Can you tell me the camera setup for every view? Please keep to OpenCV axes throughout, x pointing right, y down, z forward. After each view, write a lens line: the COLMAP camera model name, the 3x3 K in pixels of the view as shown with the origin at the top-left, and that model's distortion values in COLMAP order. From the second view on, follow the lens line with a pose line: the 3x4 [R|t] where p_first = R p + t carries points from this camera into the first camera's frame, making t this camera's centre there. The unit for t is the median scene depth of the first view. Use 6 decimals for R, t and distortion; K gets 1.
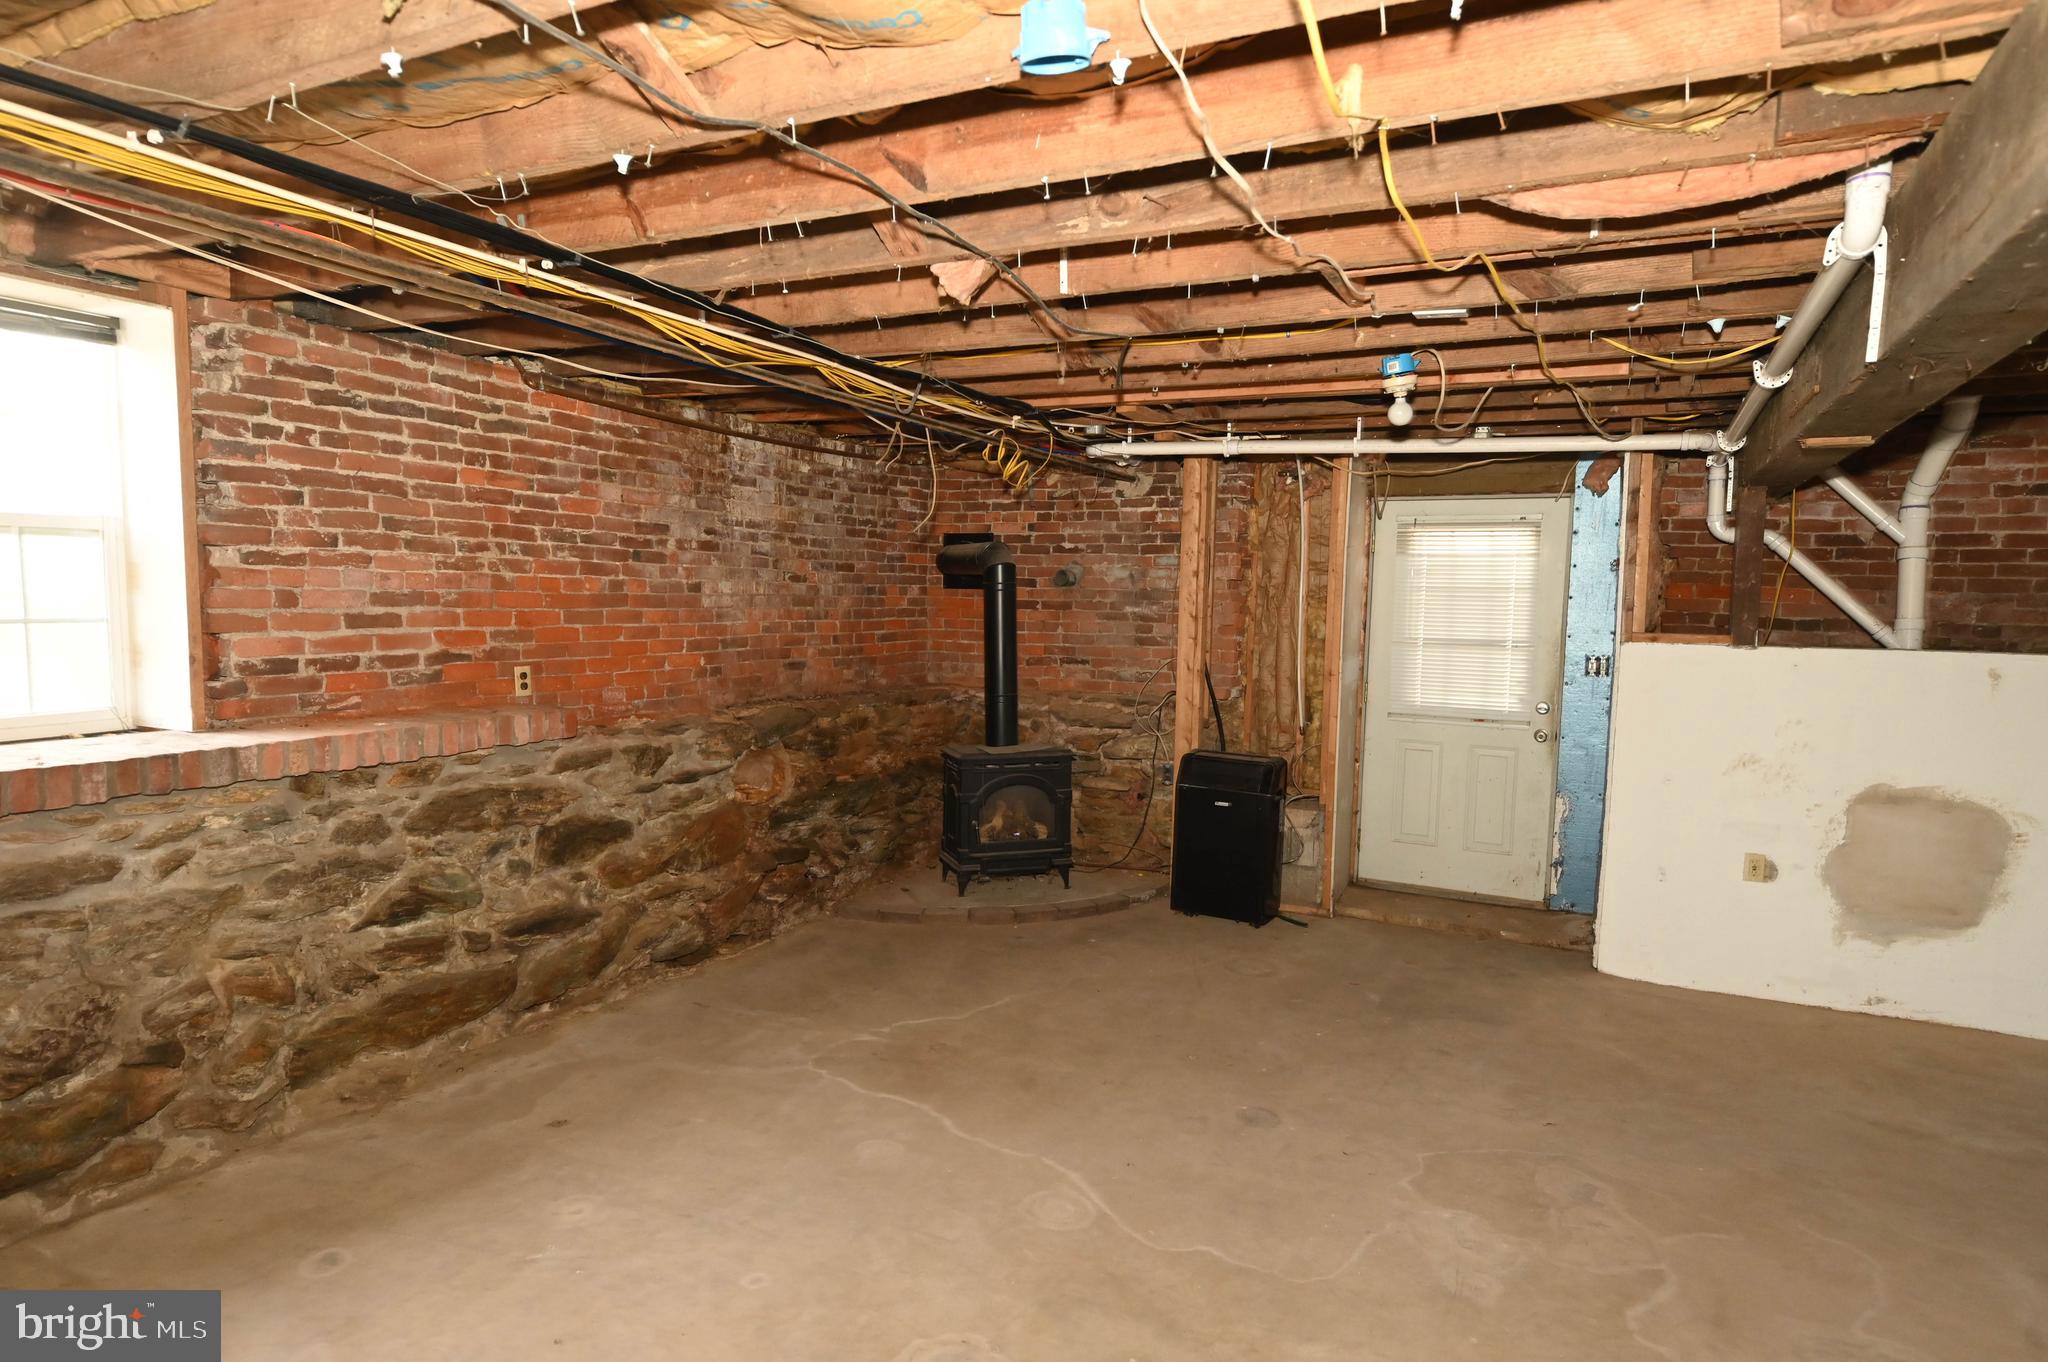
lens RADIAL K [[1127.2, 0, 1008.4], [0, 1127.2, 688.6], [0, 0, 1]] dist [0.005650, 0.000016]
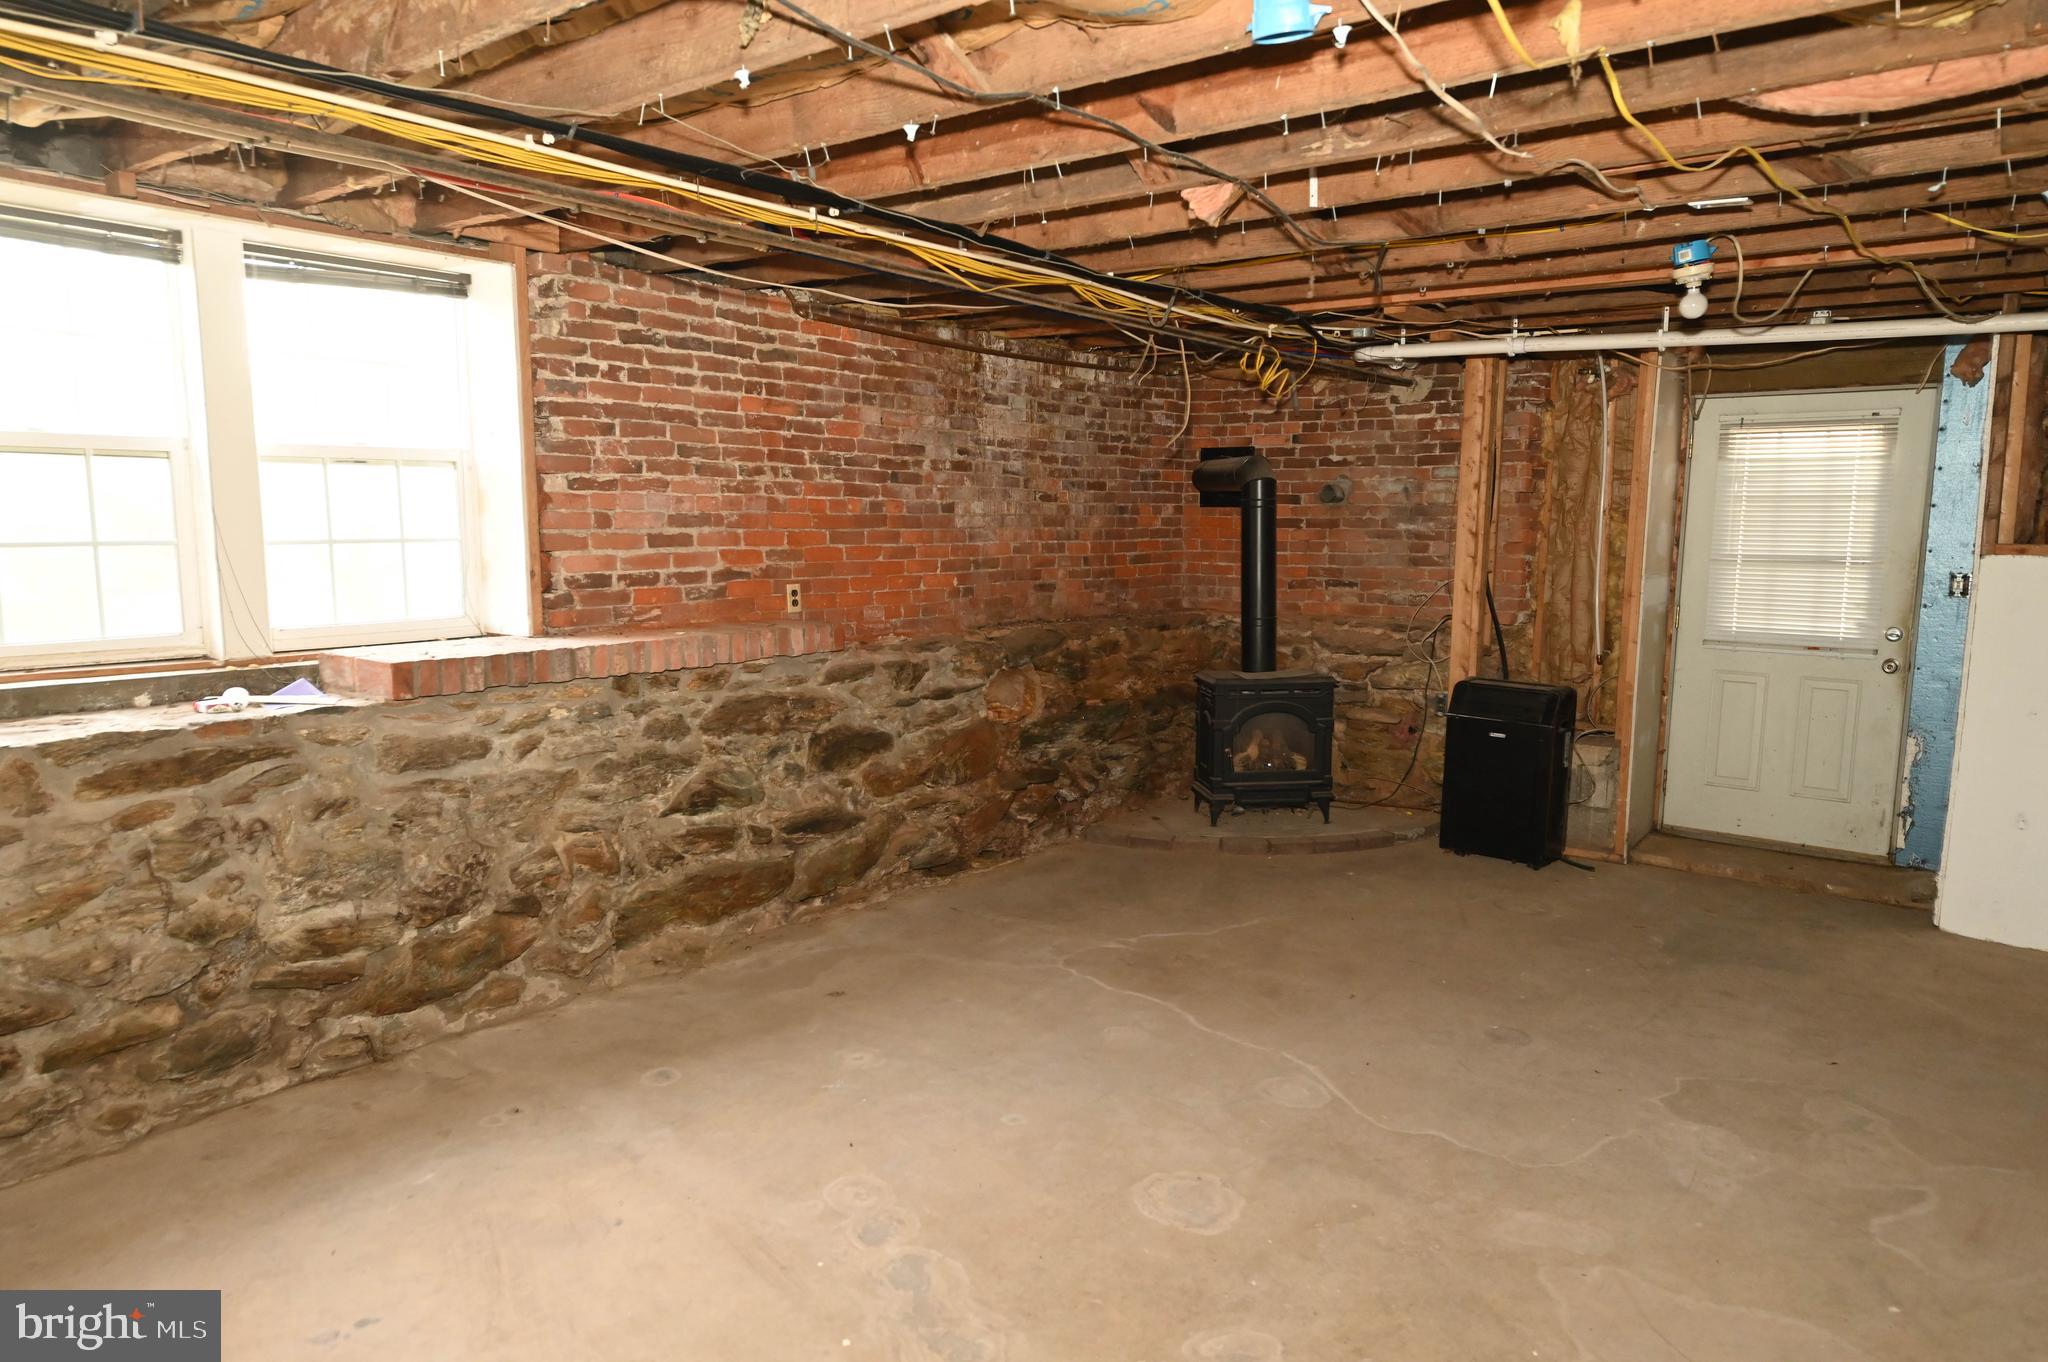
lens RADIAL K [[1289.7, 0, 1022.7], [0, 1289.7, 689.3], [0, 0, 1]] dist [0.007942, 0.001769]
pose [[0.980249, 0.014005, -0.197269, 0.018886], [-0.004741, 0.998867, 0.047354, 0.019966], [0.197708, -0.045483, 0.979205, -0.140559]]
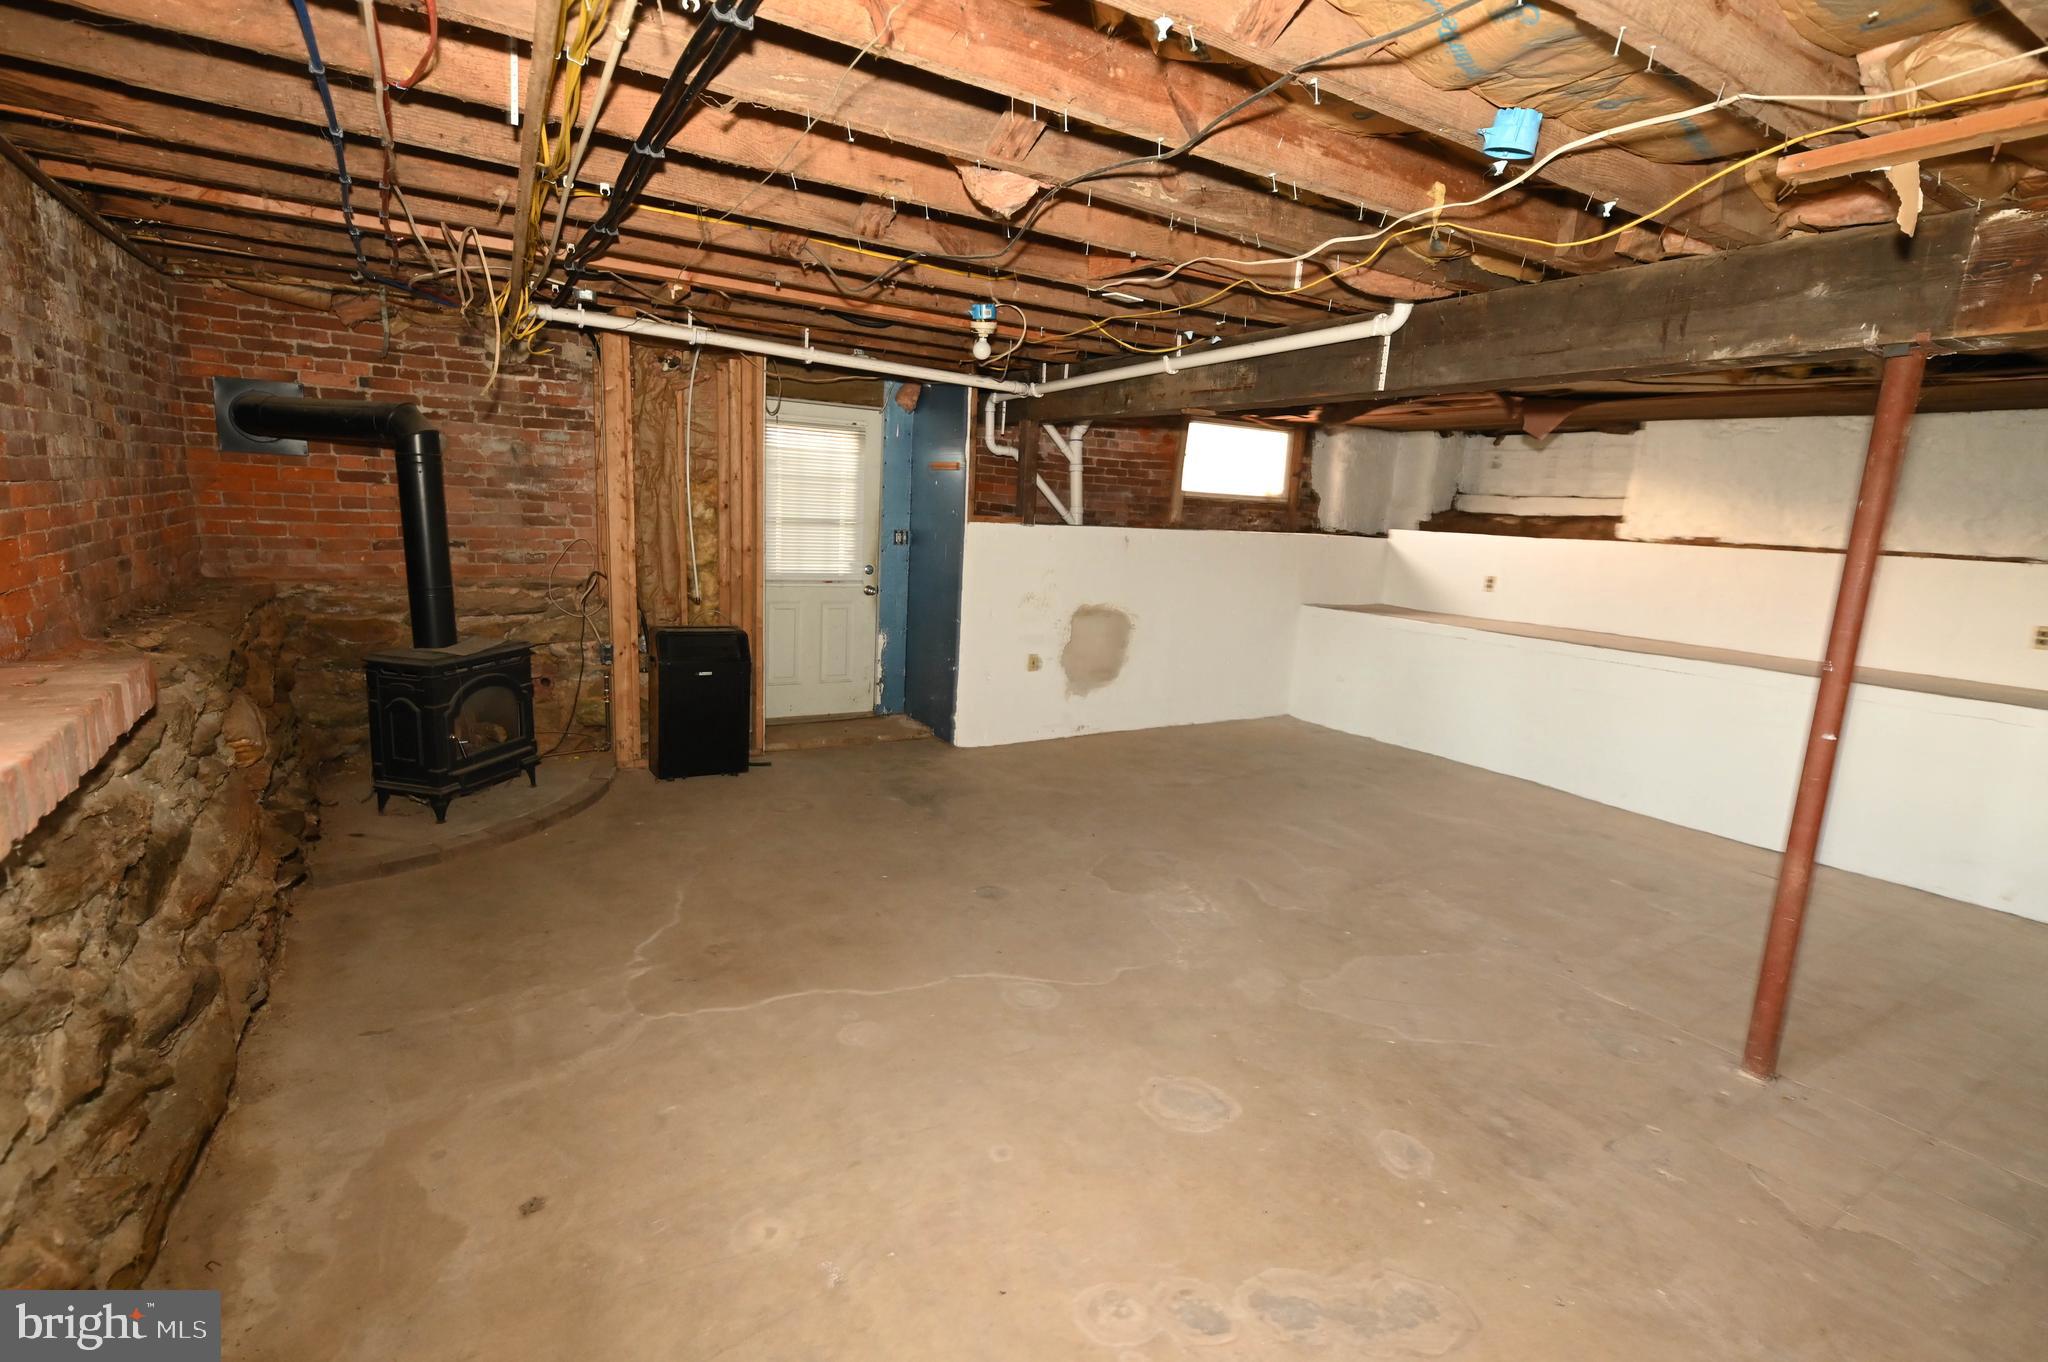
lens RADIAL K [[959.0, 0, 1015.5], [0, 959.0, 681.1], [0, 0, 1]] dist [0.003040, -0.002396]
pose [[0.526020, -0.149865, 0.837164, -0.531663], [0.029696, 0.986988, 0.158027, -0.035170], [-0.849954, -0.058264, 0.523626, 0.314480]]
